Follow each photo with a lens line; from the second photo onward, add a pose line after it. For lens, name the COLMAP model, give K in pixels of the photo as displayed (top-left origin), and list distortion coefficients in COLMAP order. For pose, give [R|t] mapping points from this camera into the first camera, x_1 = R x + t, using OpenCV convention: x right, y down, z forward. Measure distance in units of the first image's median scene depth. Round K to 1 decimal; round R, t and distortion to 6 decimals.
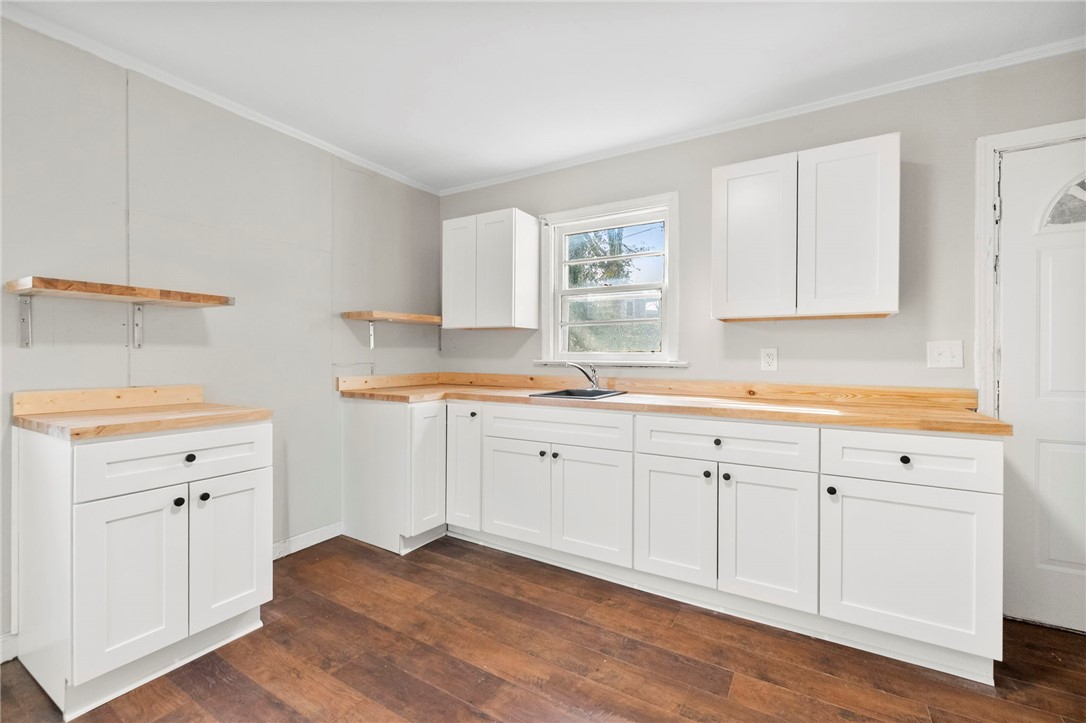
lens RADIAL K [[463.4, 0, 542.4], [0, 463.4, 358.8], [0, 0, 1]] dist [-0.000650, 0.000126]
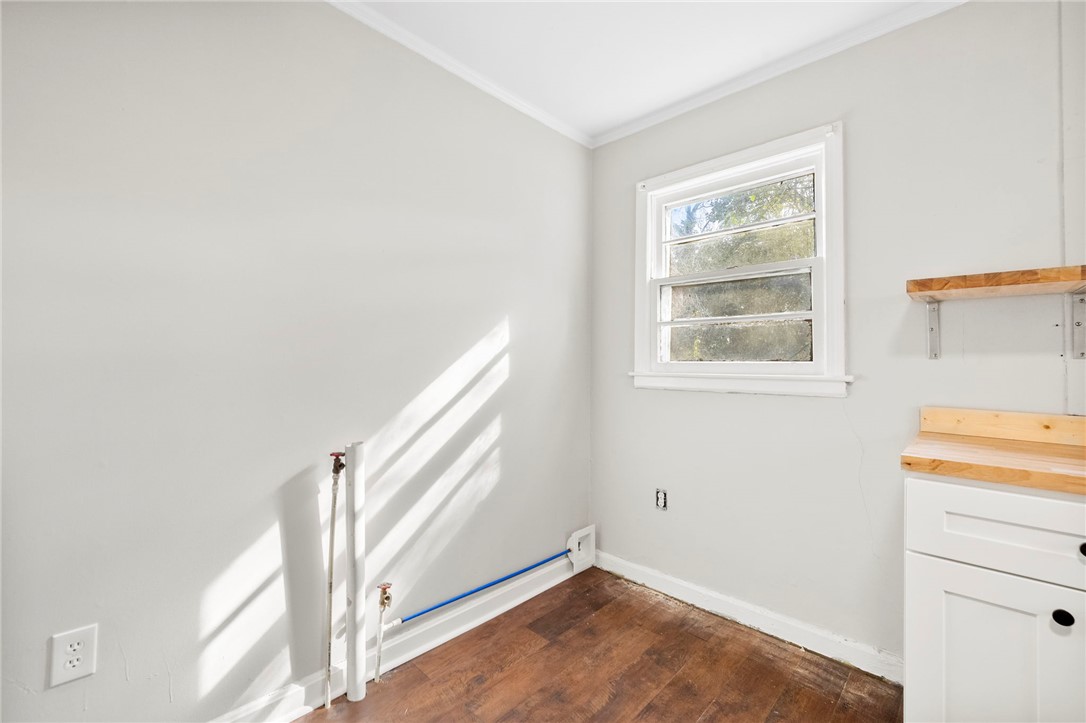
lens RADIAL K [[459.7, 0, 543.6], [0, 459.7, 353.3], [0, 0, 1]] dist [-0.000997, -0.000048]
pose [[-0.212749, -0.023307, -0.976829, -0.051032], [-0.018867, 0.999627, -0.019742, -0.002370], [0.976925, 0.014230, -0.213110, 0.368019]]
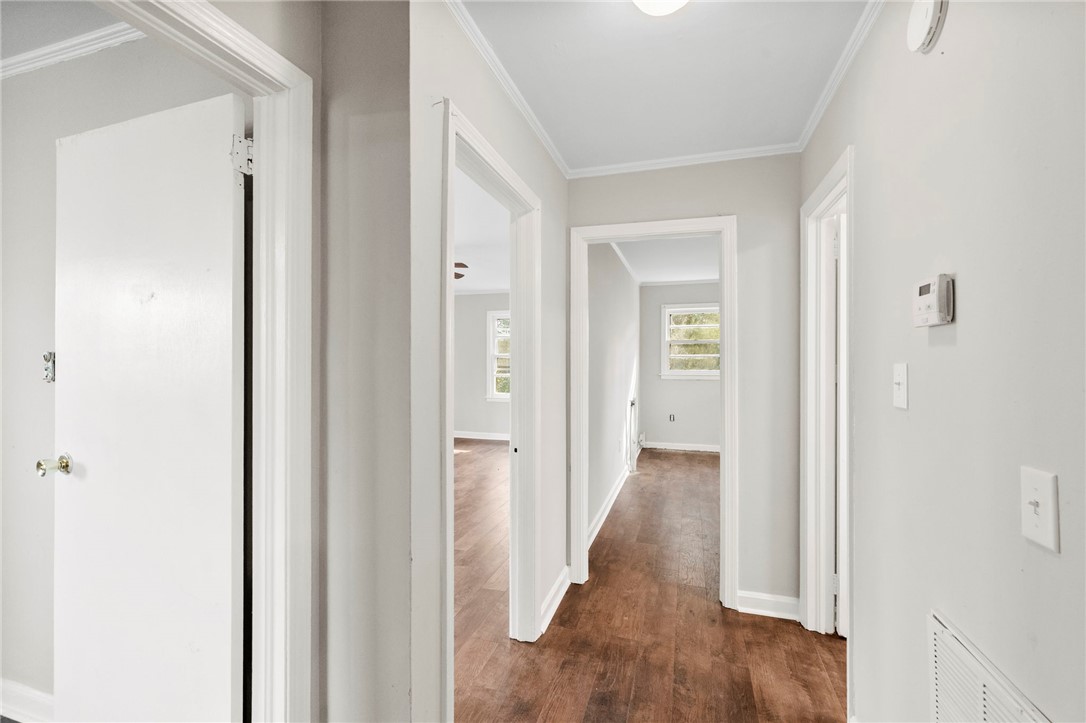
lens RADIAL K [[459.7, 0, 543.6], [0, 459.7, 353.3], [0, 0, 1]] dist [-0.000997, -0.000048]
pose [[0.233438, -0.009749, -0.972323, 1.692345], [-0.007663, 0.999900, -0.011865, -0.080600], [0.972342, 0.010221, 0.233340, -1.197258]]
